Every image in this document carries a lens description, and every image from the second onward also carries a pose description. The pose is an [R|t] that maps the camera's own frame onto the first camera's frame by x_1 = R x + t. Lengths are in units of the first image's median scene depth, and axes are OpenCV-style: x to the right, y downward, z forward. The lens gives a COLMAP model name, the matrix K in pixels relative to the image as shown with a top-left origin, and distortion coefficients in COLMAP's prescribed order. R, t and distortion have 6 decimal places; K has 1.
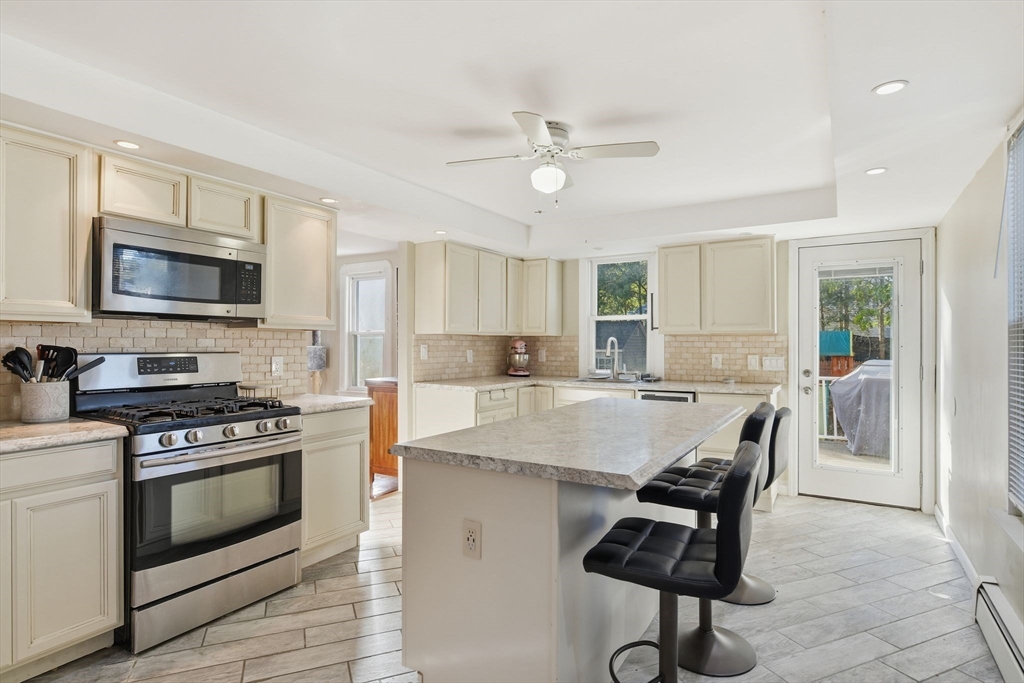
lens RADIAL K [[536.4, 0, 513.4], [0, 536.4, 343.7], [0, 0, 1]] dist [-0.000224, 0.000903]
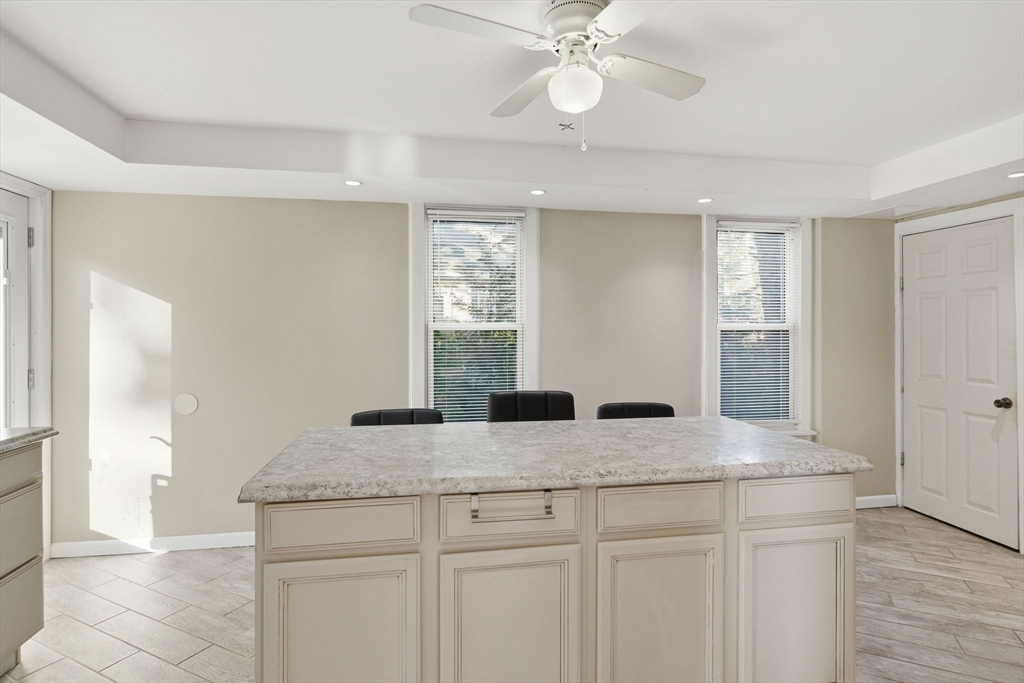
lens RADIAL K [[527.6, 0, 515.3], [0, 527.6, 331.2], [0, 0, 1]] dist [-0.001499, 0.000907]
pose [[-0.669713, -0.004591, 0.742606, -0.329236], [-0.000923, 0.999985, 0.005349, -0.024058], [-0.742619, 0.002897, -0.669707, 1.395457]]
